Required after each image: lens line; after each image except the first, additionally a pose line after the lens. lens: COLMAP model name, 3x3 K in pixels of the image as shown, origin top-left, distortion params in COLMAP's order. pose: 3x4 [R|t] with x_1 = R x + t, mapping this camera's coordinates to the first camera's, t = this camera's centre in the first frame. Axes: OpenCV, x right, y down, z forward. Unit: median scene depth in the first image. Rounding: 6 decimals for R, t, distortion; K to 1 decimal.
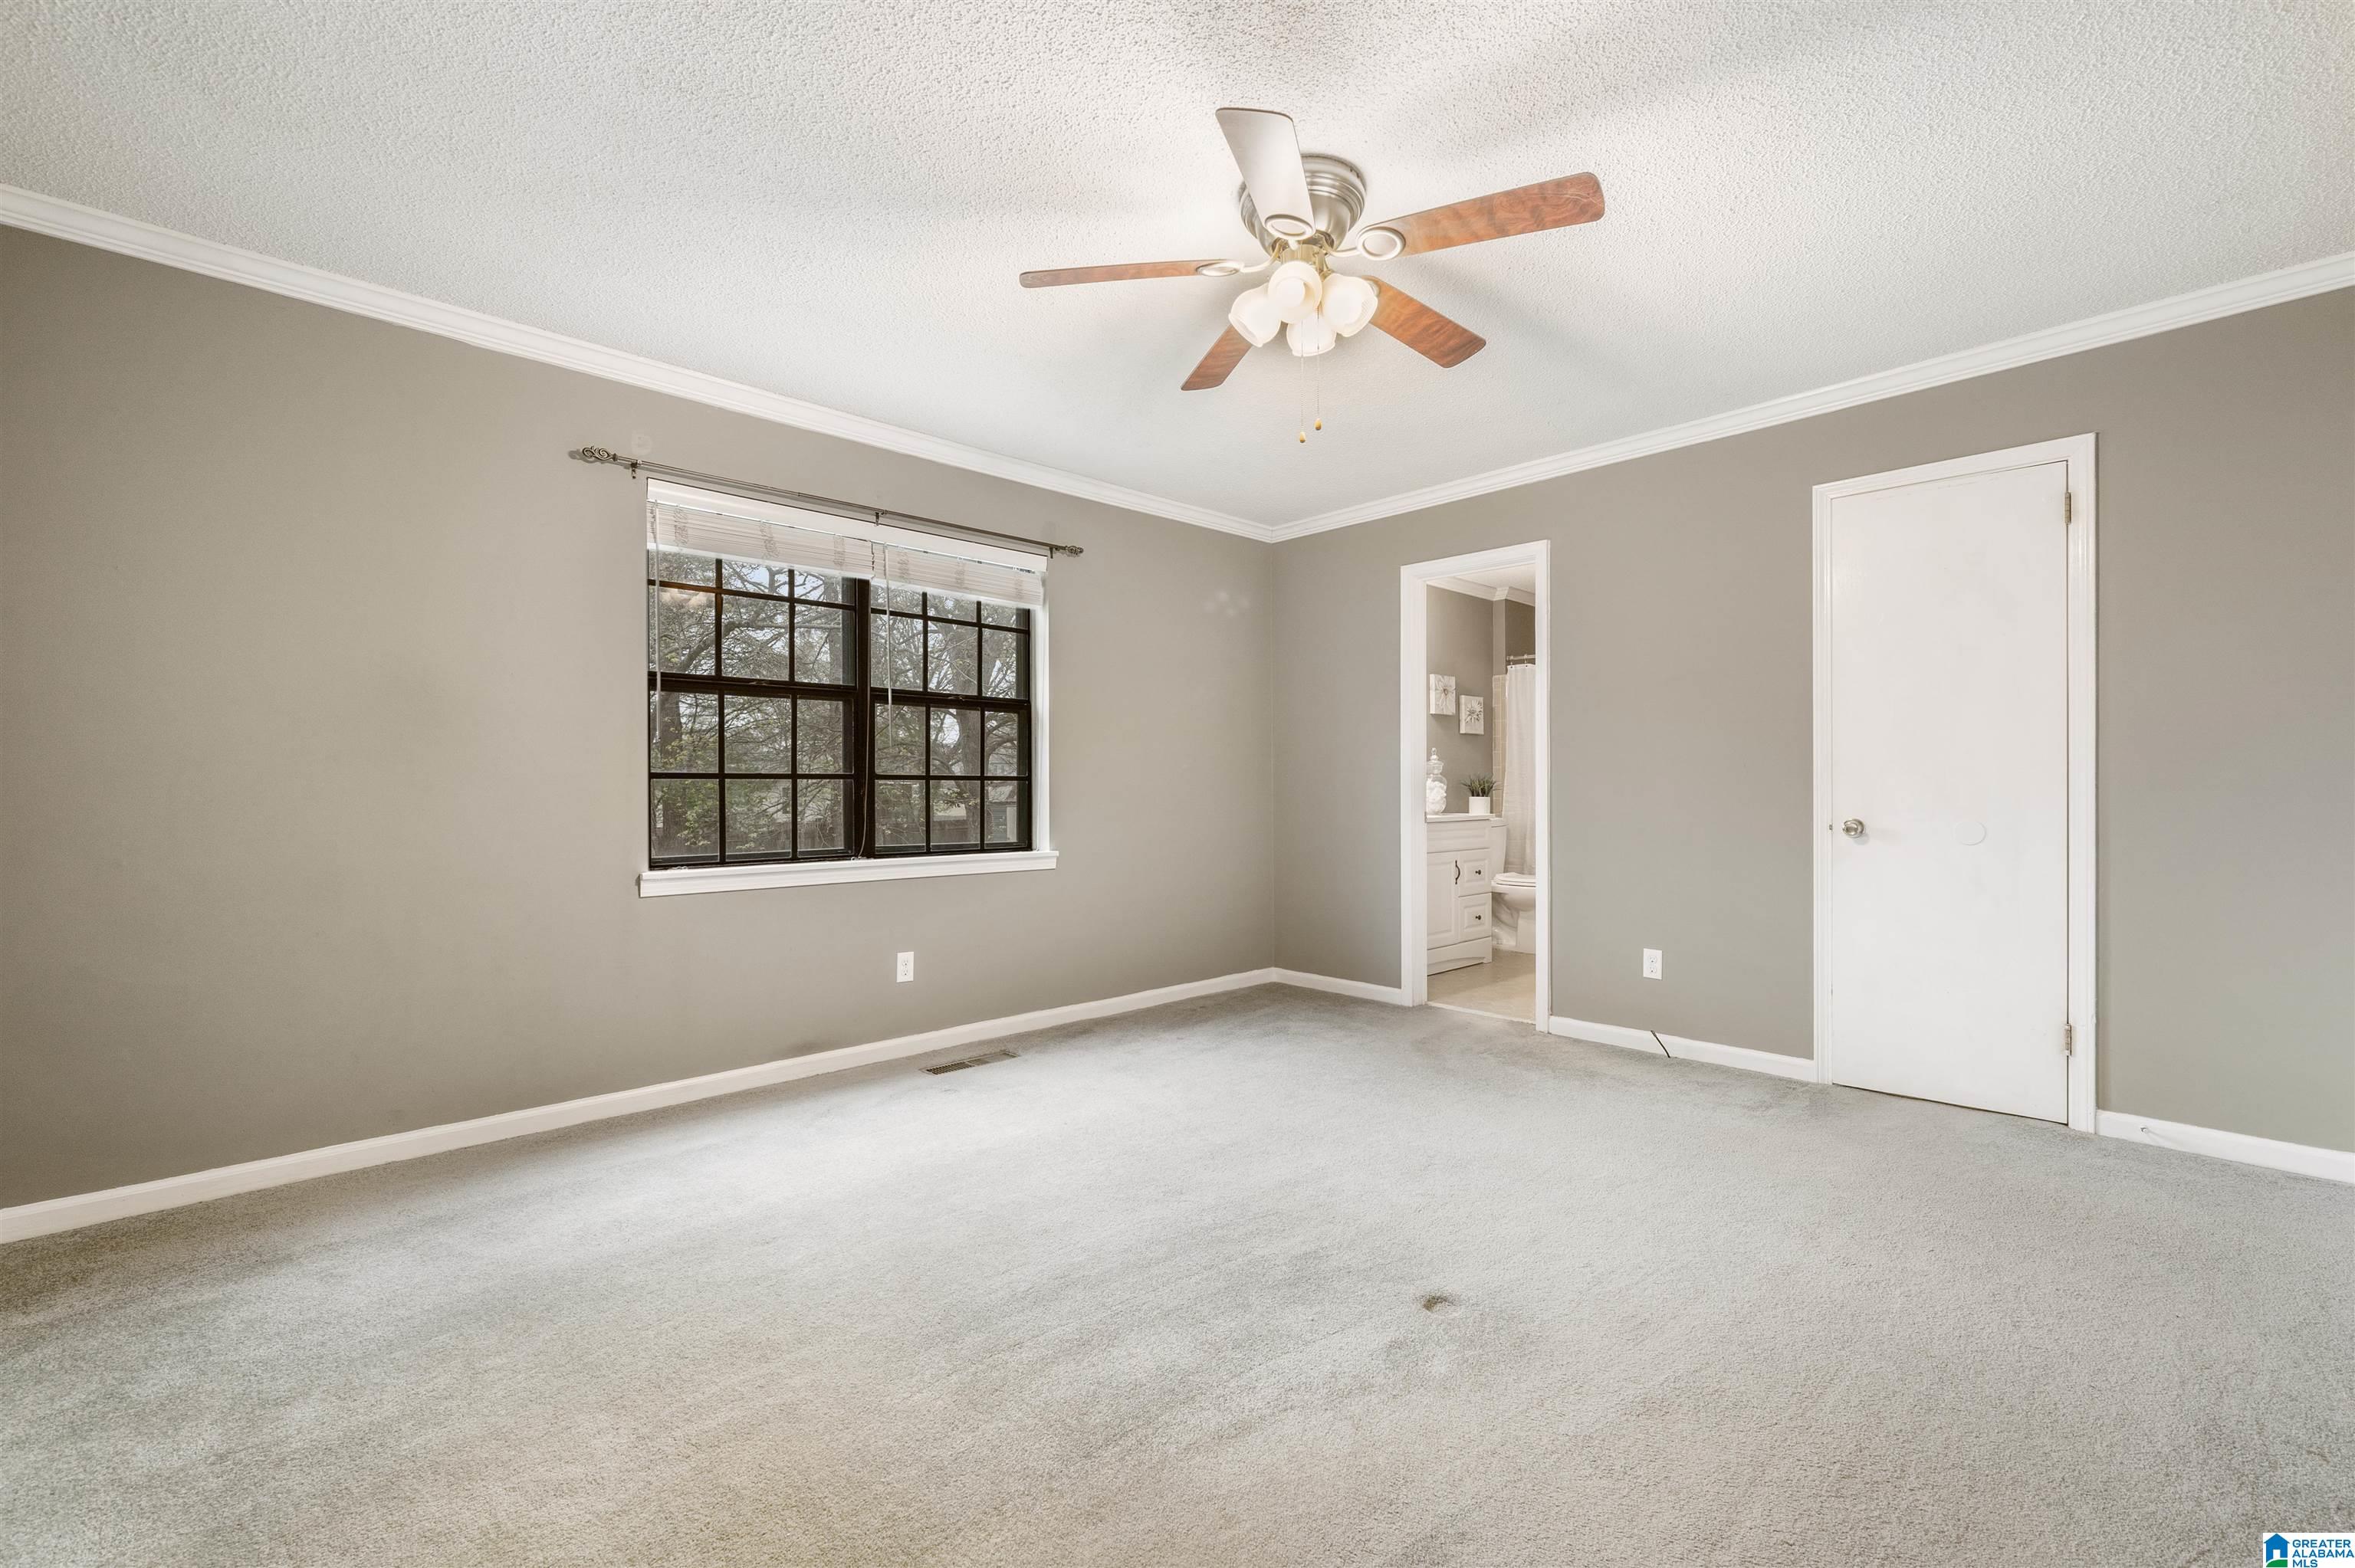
lens RADIAL K [[942.9, 0, 1200.3], [0, 942.9, 792.4], [0, 0, 1]] dist [-0.002838, -0.000030]
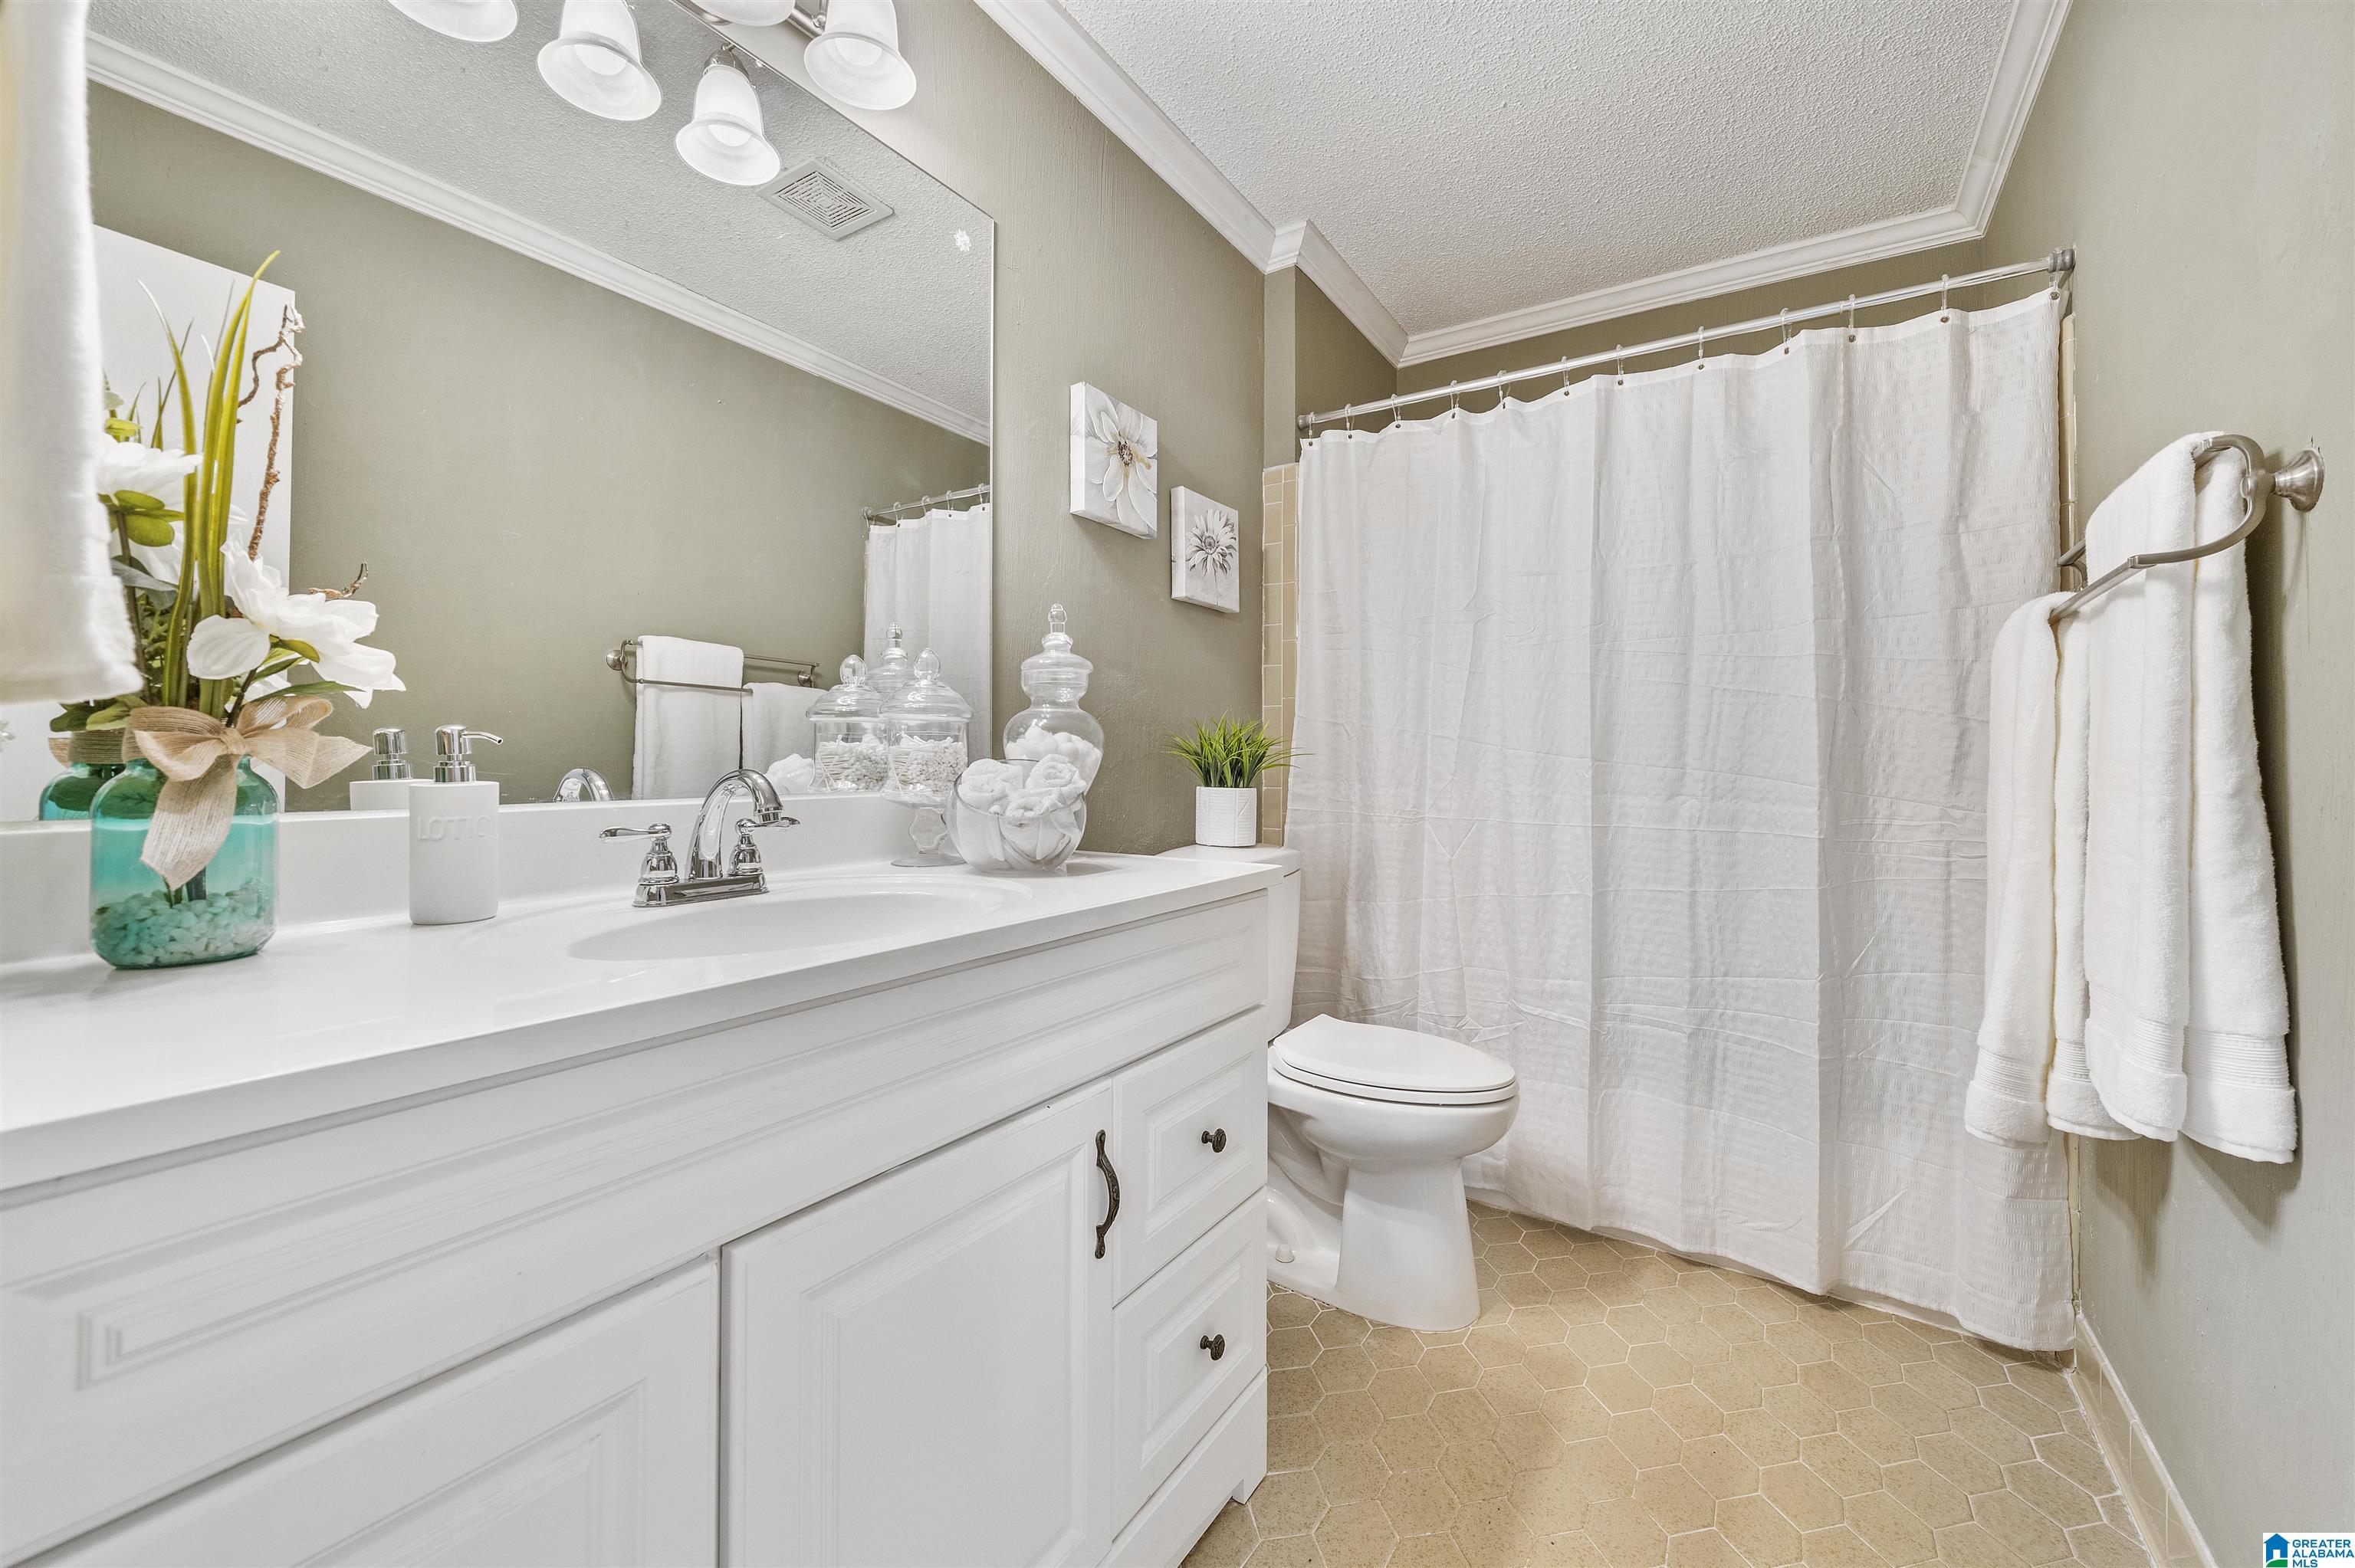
lens RADIAL K [[908.0, 0, 1173.4], [0, 908.0, 784.6], [0, 0, 1]] dist [-0.000030, -0.000030]
pose [[0.975347, 0.002431, 0.220662, 0.203602], [-0.007189, 0.999759, 0.020762, -0.002737], [-0.220559, -0.021837, 0.975129, 0.678638]]
